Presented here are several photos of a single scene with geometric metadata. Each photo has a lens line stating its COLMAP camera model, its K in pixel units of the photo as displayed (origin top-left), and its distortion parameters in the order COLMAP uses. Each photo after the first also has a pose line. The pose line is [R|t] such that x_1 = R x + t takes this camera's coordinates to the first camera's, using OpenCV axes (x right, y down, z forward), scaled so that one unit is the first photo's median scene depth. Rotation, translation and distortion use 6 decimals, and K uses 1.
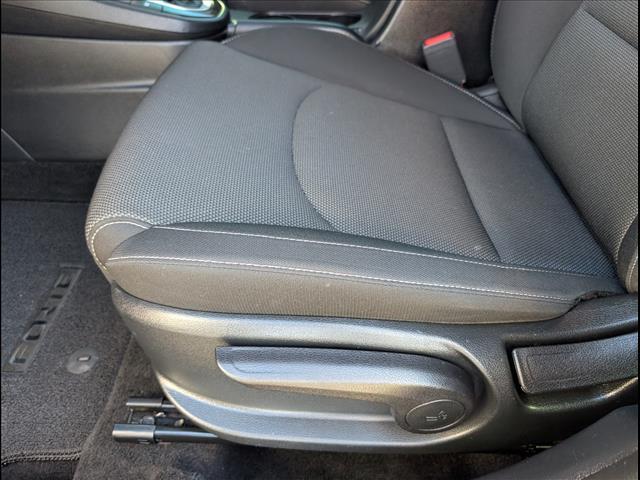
lens RADIAL K [[457.0, 0, 319.3], [0, 457.0, 237.3], [0, 0, 1]] dist [0.001626, 0.003828]
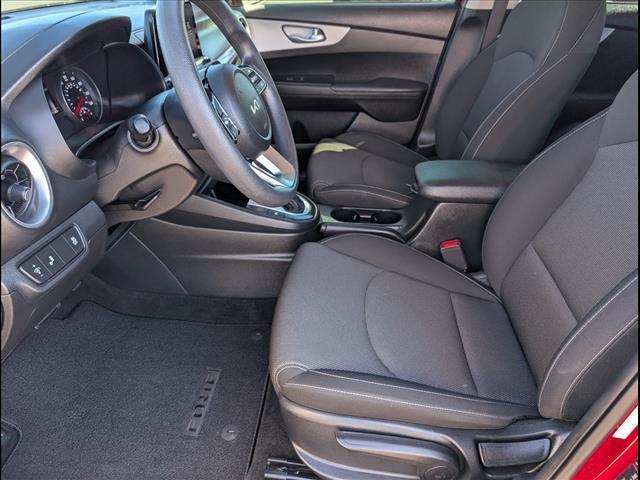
lens RADIAL K [[457.0, 0, 321.5], [0, 457.0, 243.7], [0, 0, 1]] dist [0.001626, 0.003828]
pose [[0.997254, 0.056635, -0.047717, -0.185414], [-0.063572, 0.985177, -0.159327, -0.213841], [0.037986, 0.161923, 0.986072, -0.966254]]
